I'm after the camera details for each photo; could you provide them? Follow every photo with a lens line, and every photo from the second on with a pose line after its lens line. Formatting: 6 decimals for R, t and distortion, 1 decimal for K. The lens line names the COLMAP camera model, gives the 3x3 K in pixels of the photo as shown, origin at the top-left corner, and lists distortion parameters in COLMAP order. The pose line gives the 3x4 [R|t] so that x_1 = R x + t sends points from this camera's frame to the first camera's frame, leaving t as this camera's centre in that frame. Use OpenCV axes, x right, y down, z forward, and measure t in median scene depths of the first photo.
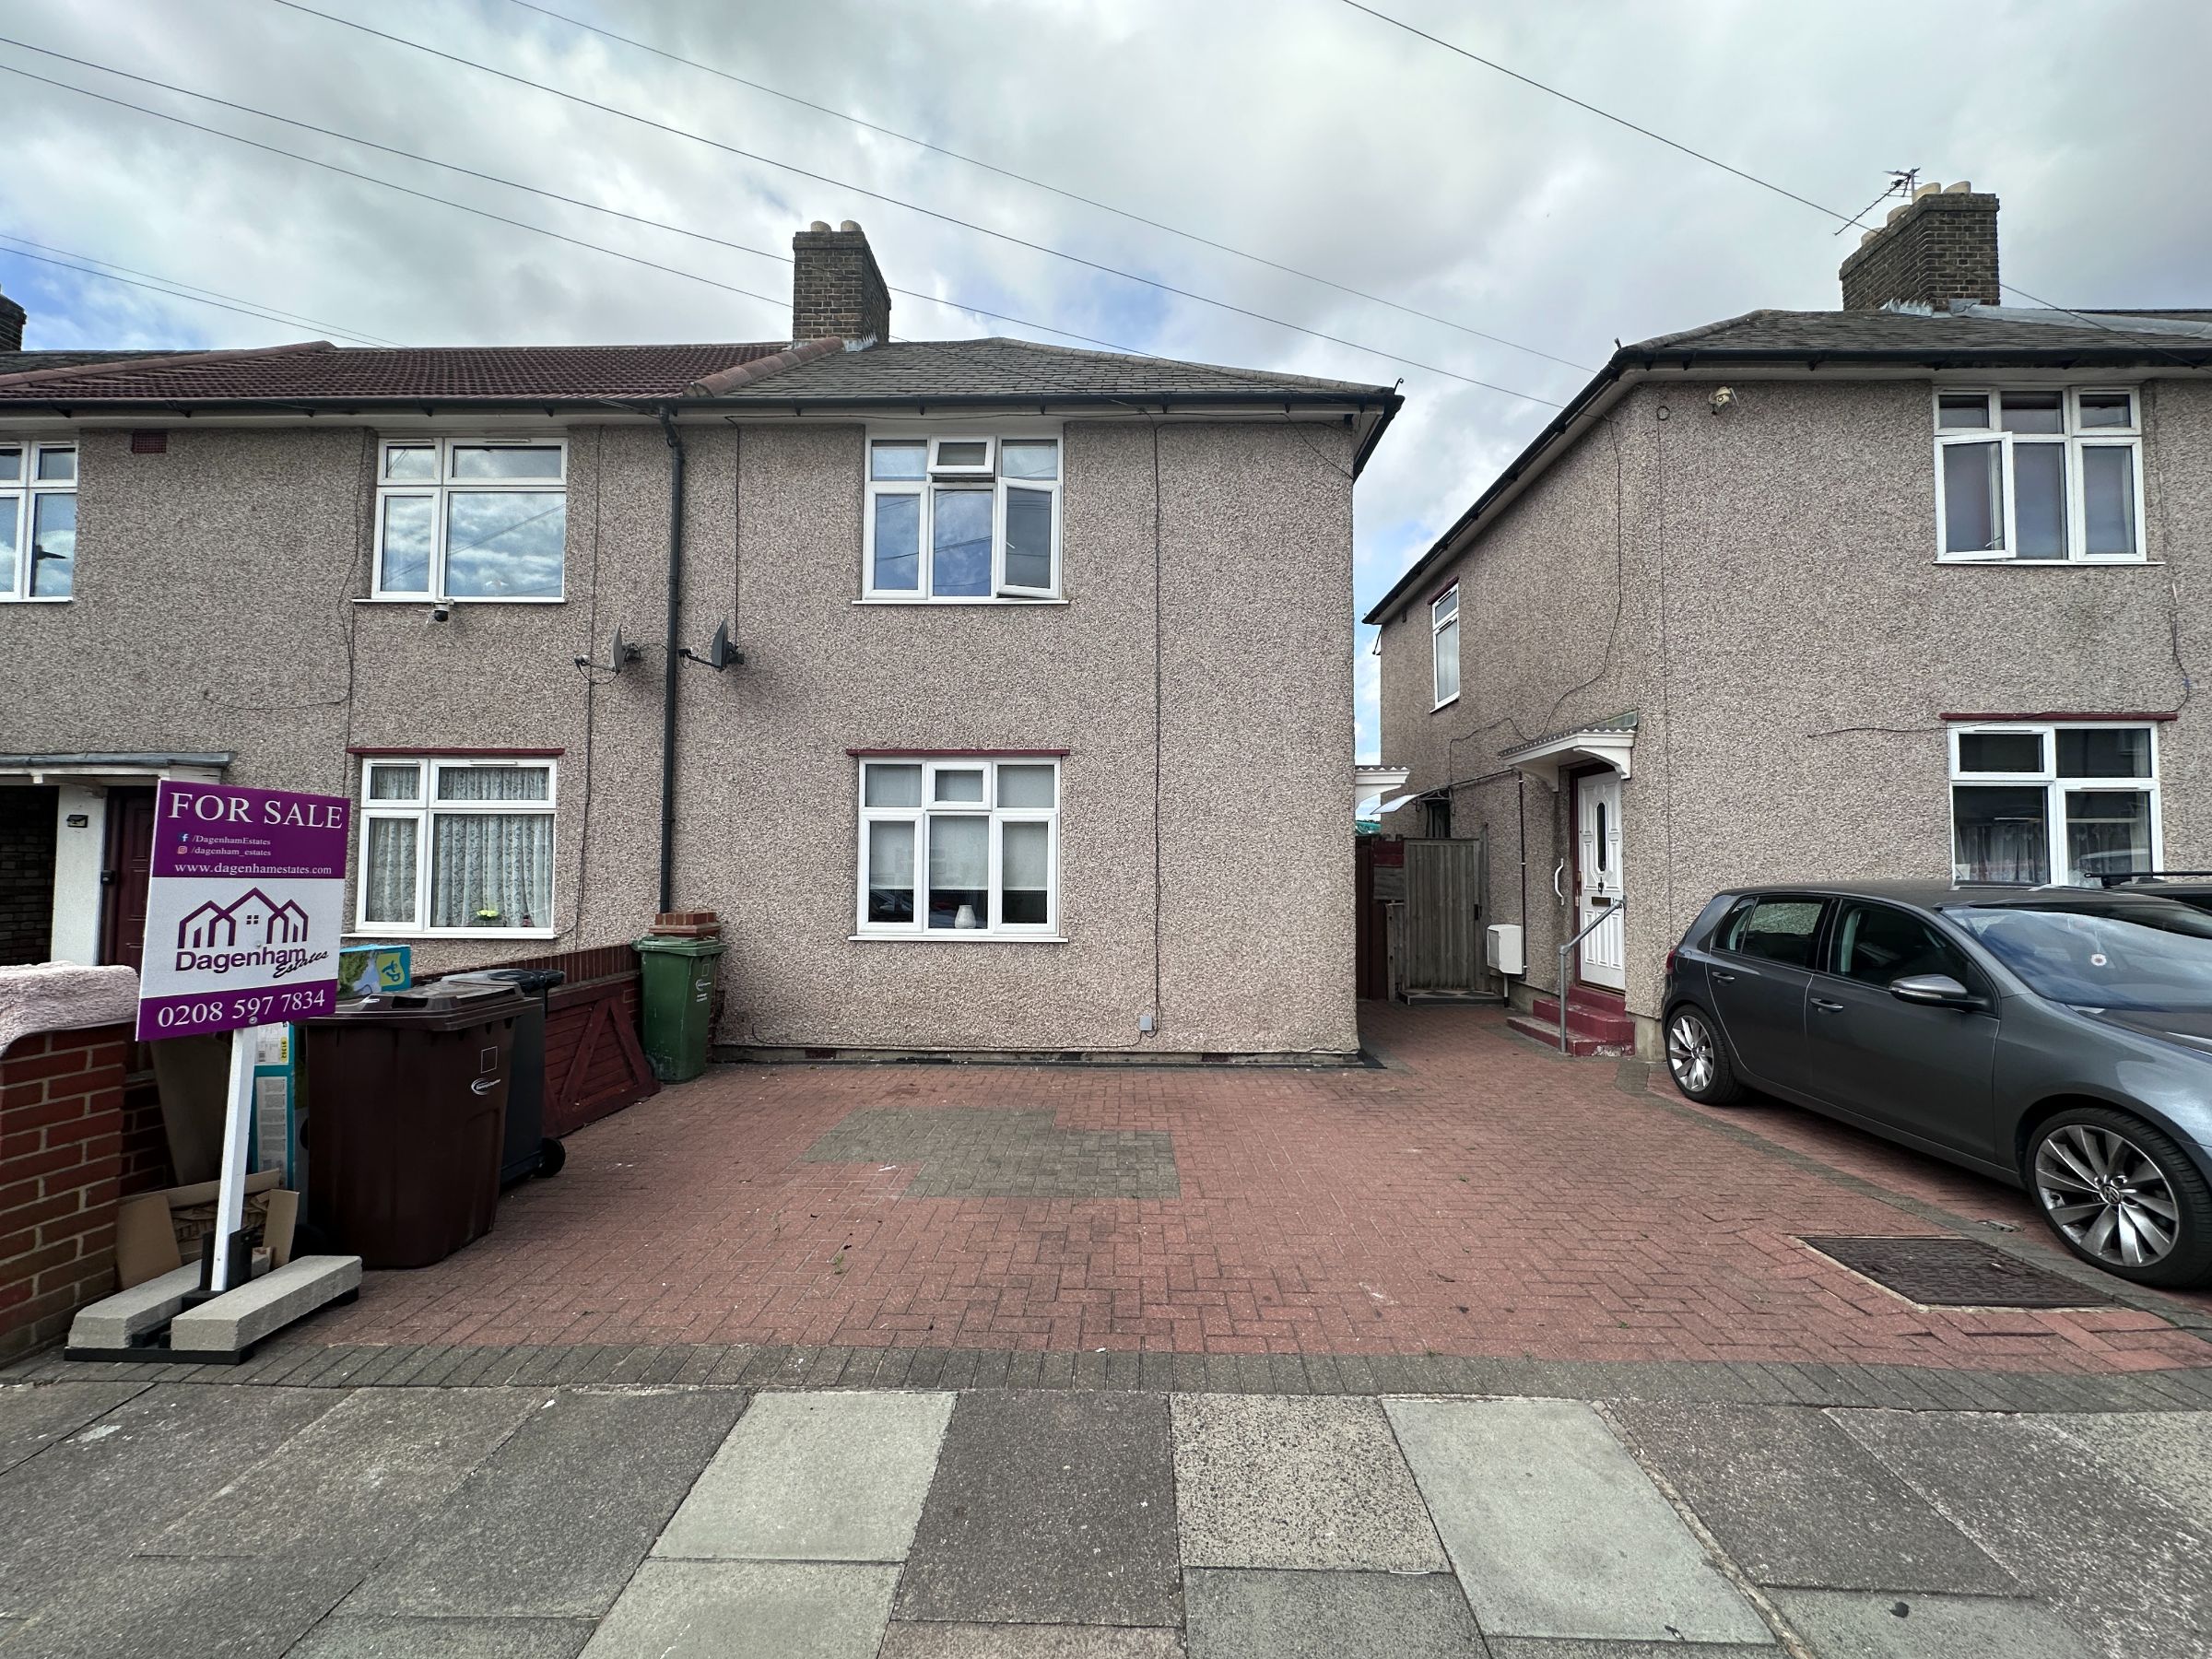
lens RADIAL K [[884.6, 0, 1106.1], [0, 884.6, 828.8], [0, 0, 1]] dist [-0.002590, 0.000748]
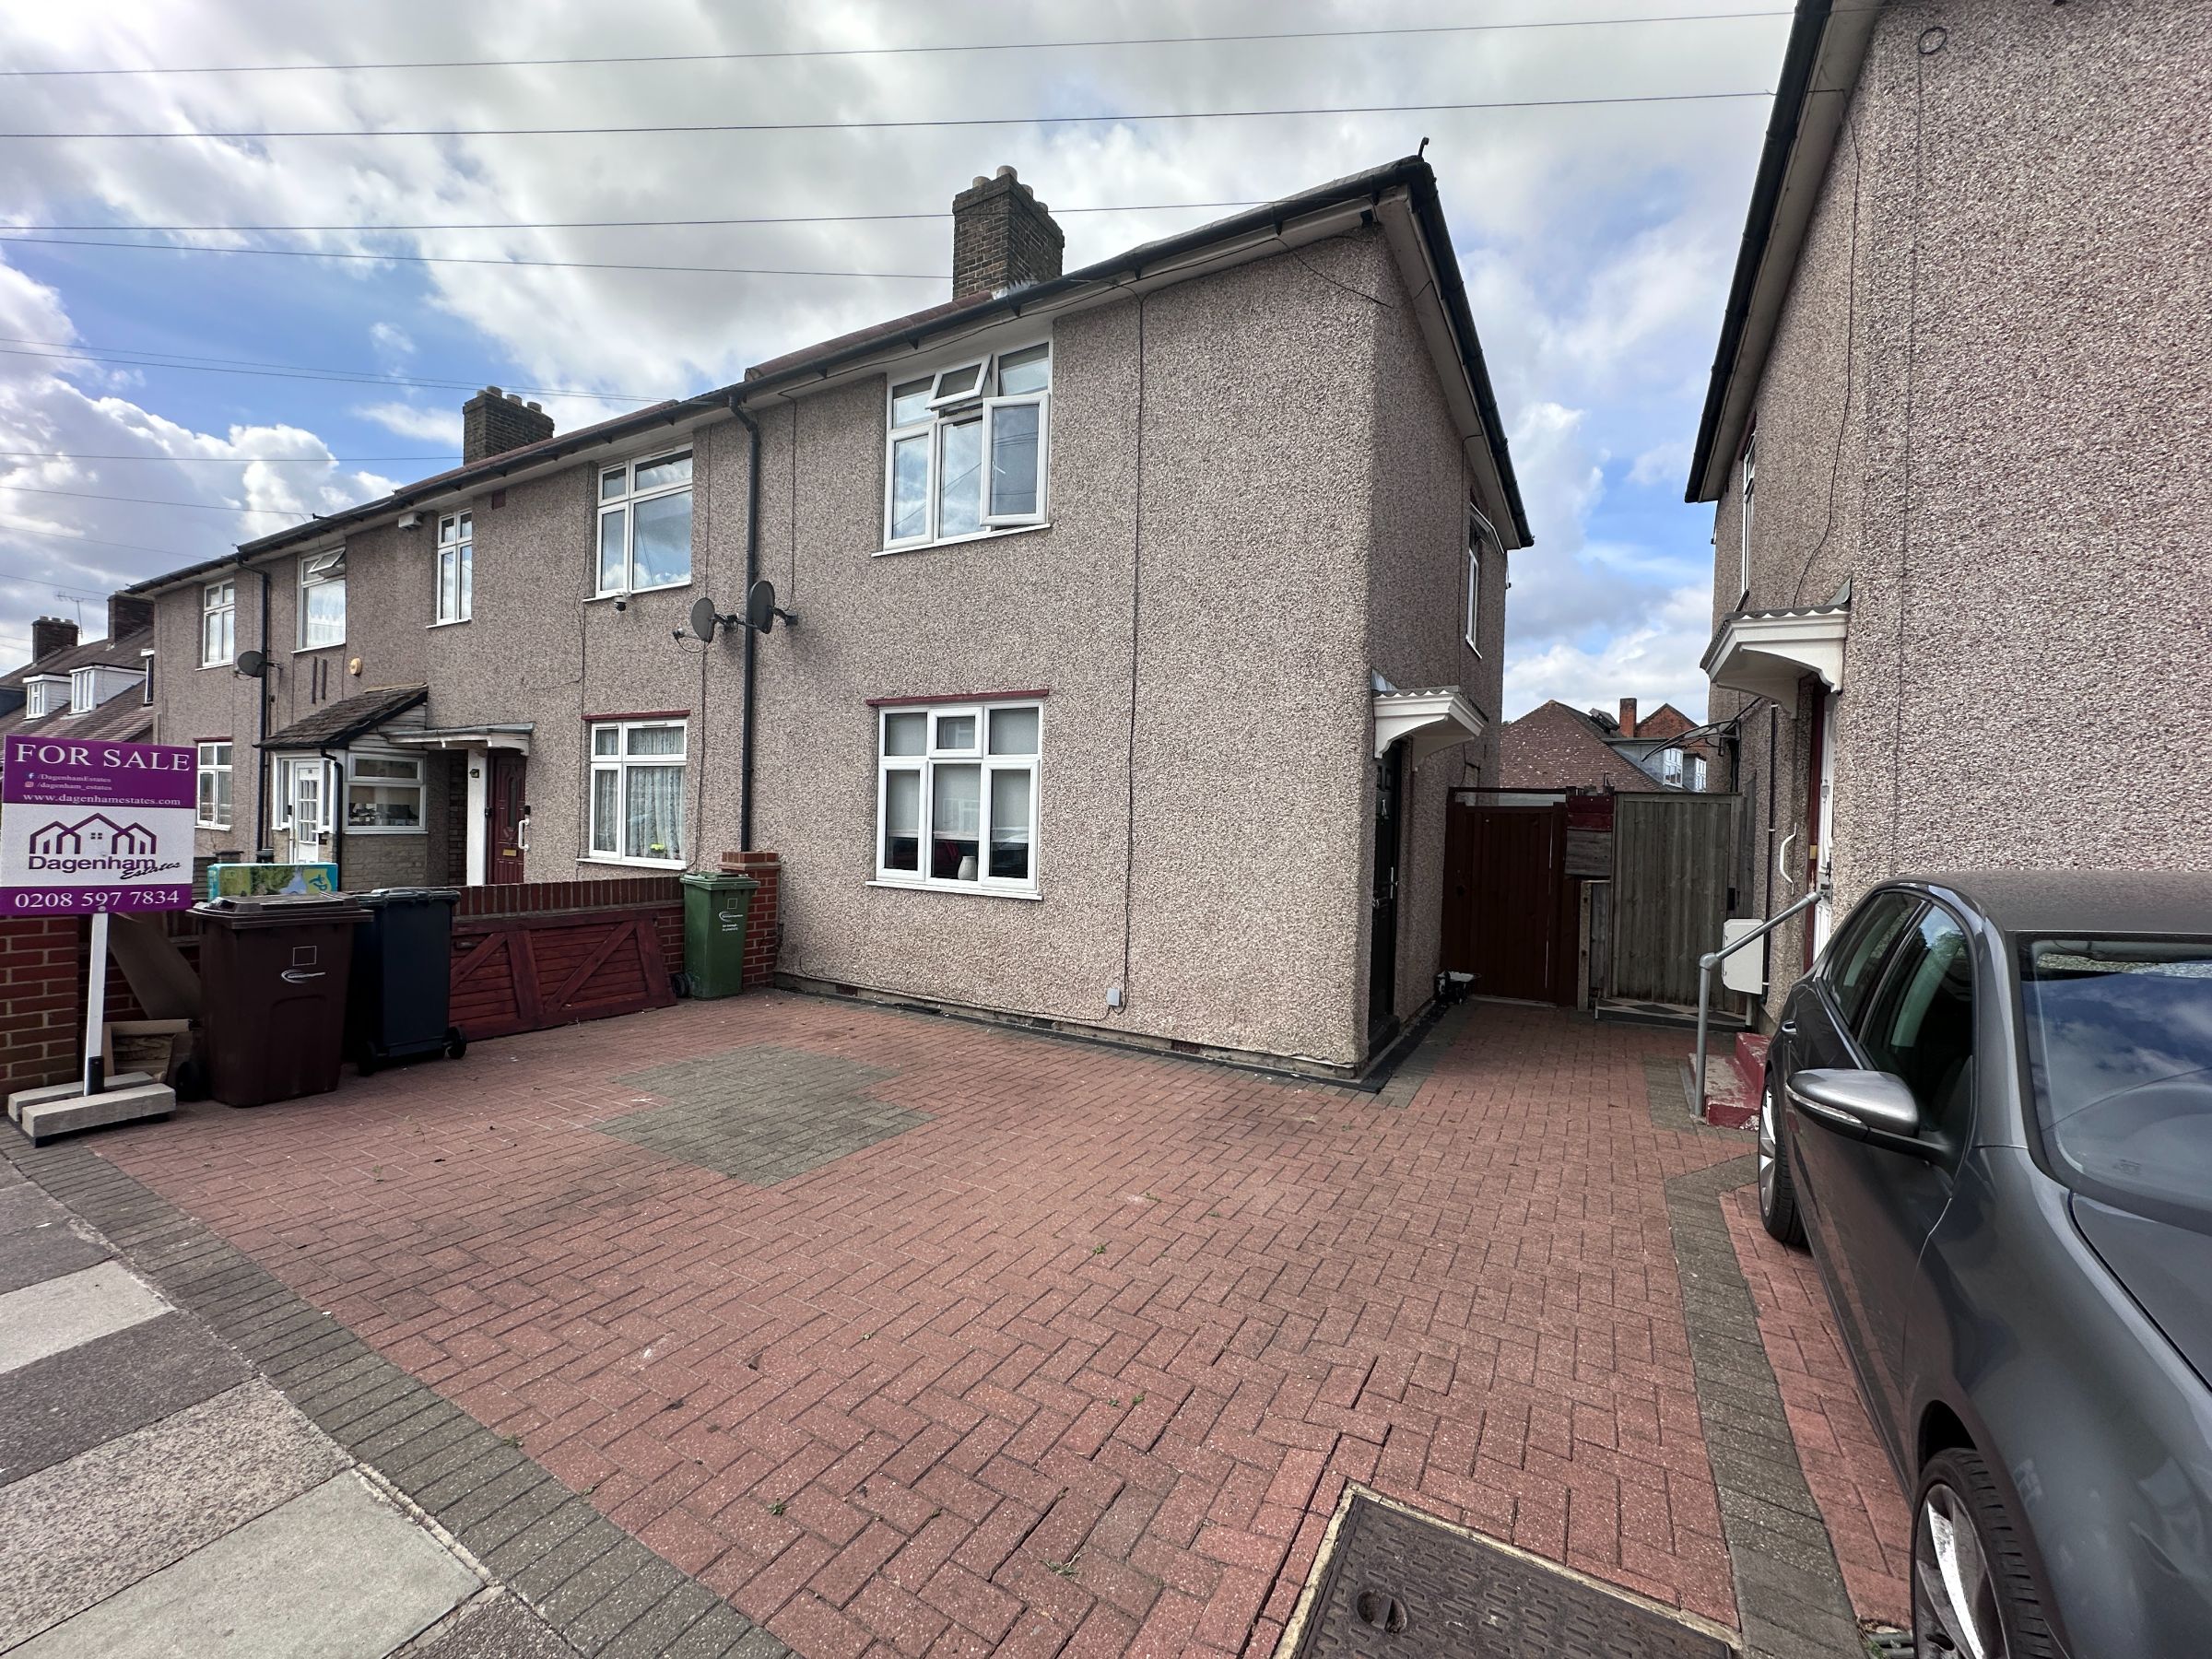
lens RADIAL K [[884.6, 0, 1103.6], [0, 884.6, 827.9], [0, 0, 1]] dist [-0.002590, 0.000748]
pose [[0.877971, 0.024830, -0.478070, 0.450660], [-0.001981, 0.998834, 0.048238, 0.008539], [0.478711, -0.041405, 0.876996, 0.227996]]
